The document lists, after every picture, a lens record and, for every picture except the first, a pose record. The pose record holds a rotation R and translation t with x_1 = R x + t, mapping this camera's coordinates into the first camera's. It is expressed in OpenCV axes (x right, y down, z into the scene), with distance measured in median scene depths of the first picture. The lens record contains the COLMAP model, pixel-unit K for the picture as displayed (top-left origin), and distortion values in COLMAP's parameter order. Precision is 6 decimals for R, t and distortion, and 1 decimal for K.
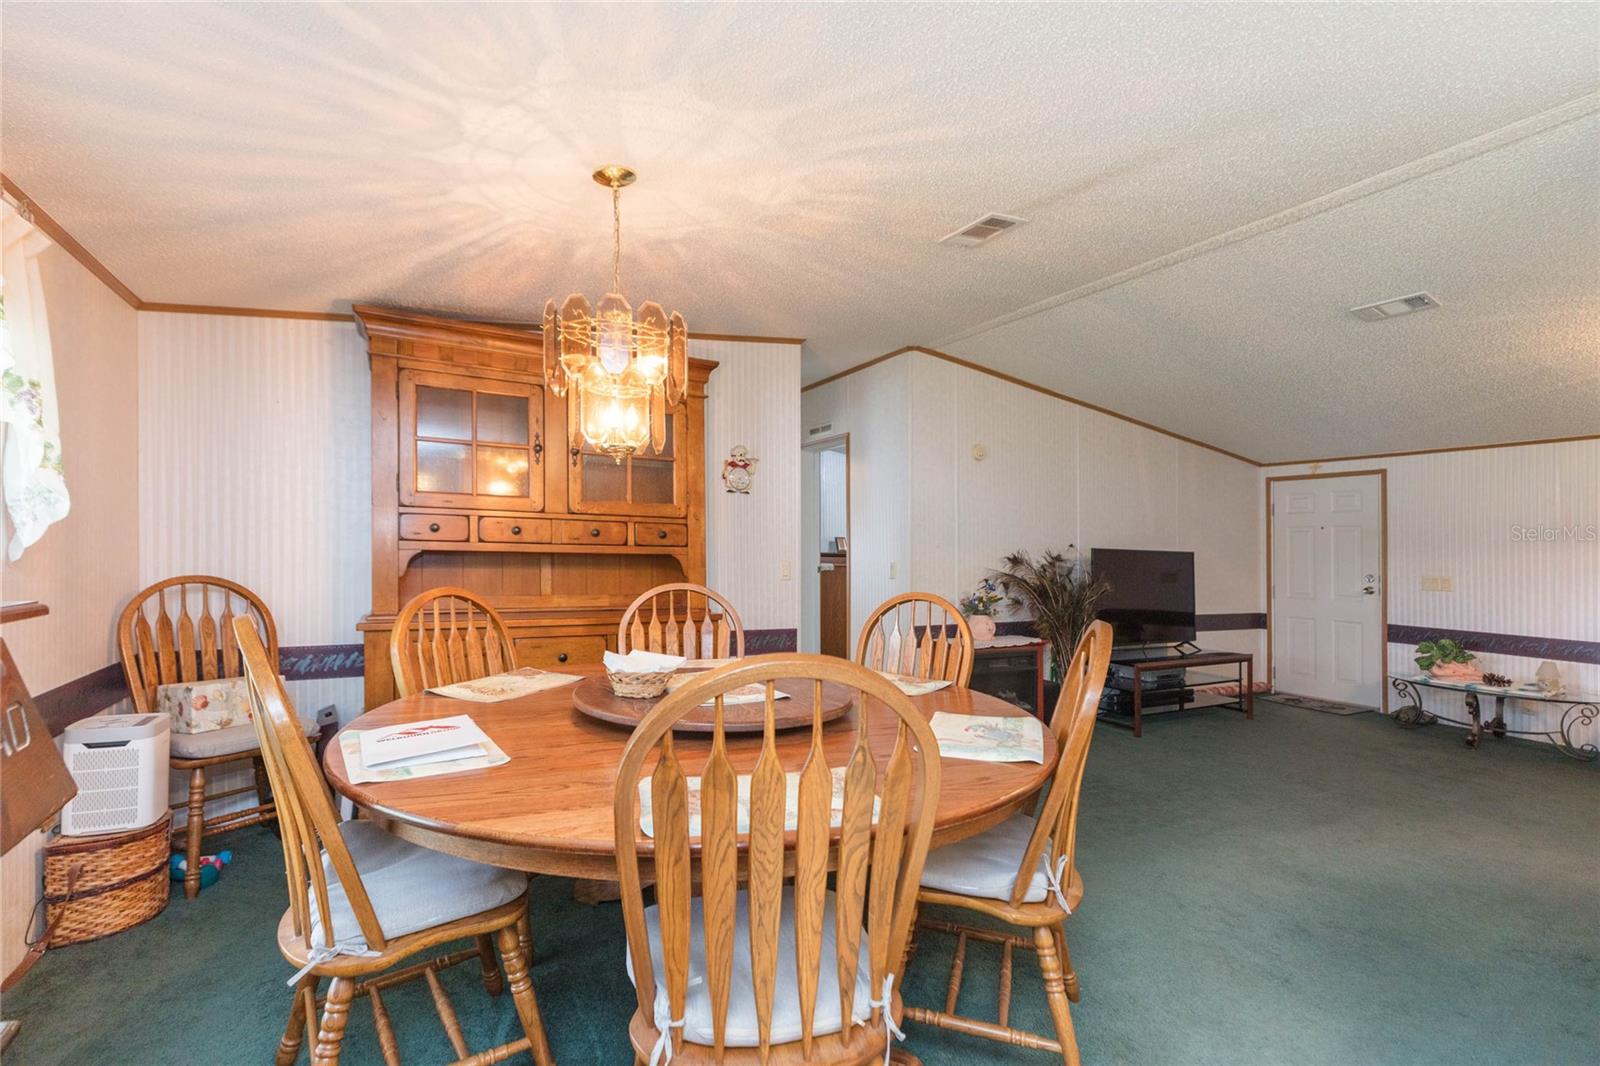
lens RADIAL K [[725.4, 0, 802.3], [0, 725.4, 555.8], [0, 0, 1]] dist [0.001378, 0.000237]
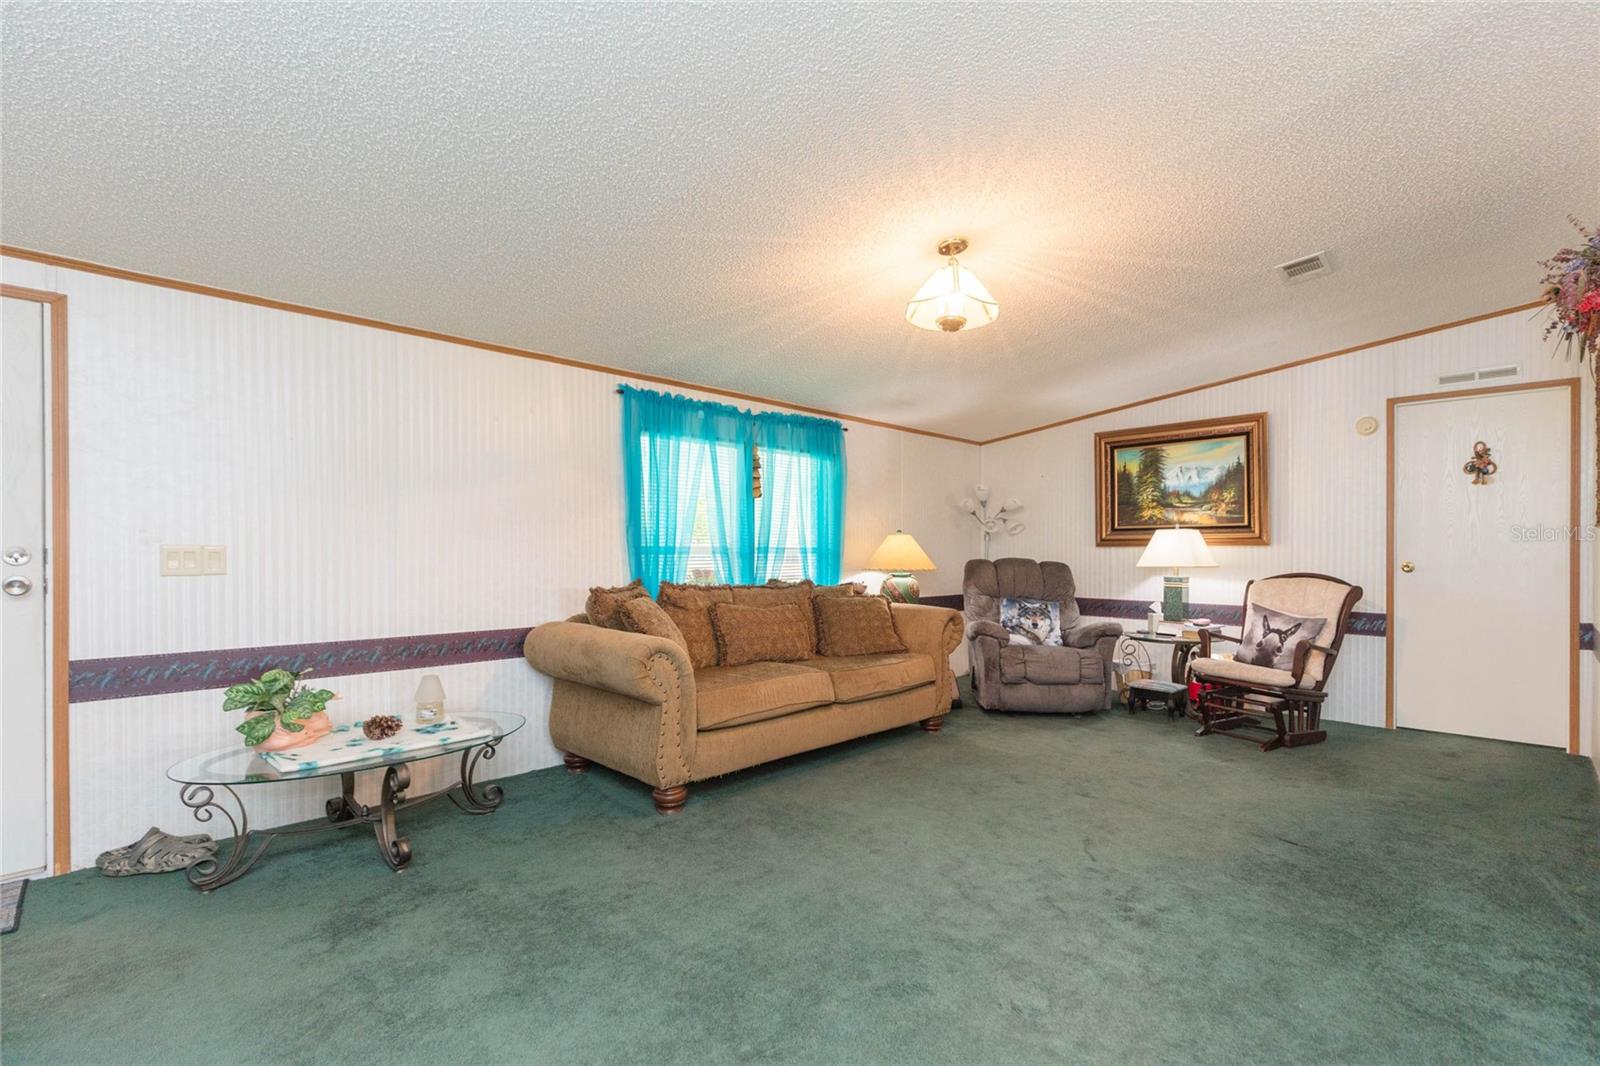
lens RADIAL K [[723.6, 0, 808.9], [0, 723.6, 529.0], [0, 0, 1]] dist [0.003692, 0.000058]
pose [[-0.275627, 0.016358, 0.961126, 0.522483], [0.005733, 0.999865, -0.015373, 0.048261], [-0.961248, 0.001273, -0.275683, 1.318617]]
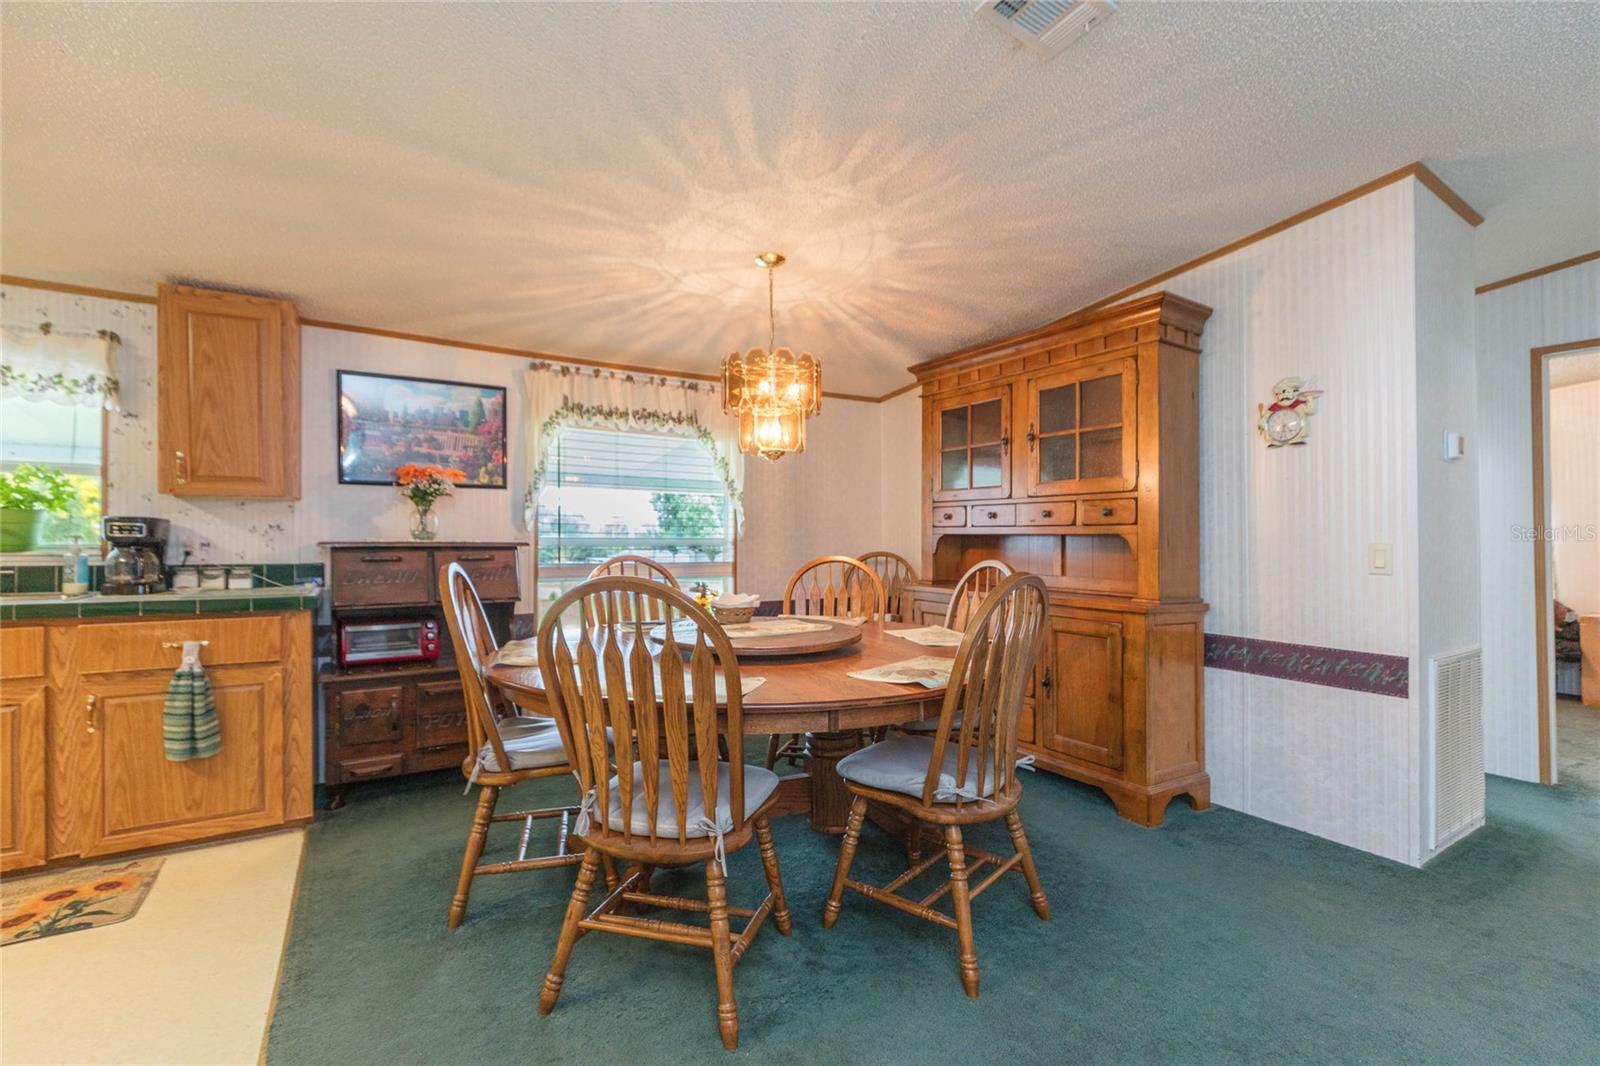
lens RADIAL K [[708.2, 0, 807.7], [0, 708.2, 544.8], [0, 0, 1]] dist [-0.001865, -0.000001]
pose [[0.067383, -0.010874, -0.997668, 0.746341], [-0.011027, 0.999871, -0.011642, 0.029419], [0.997666, 0.011785, 0.067255, 0.663509]]
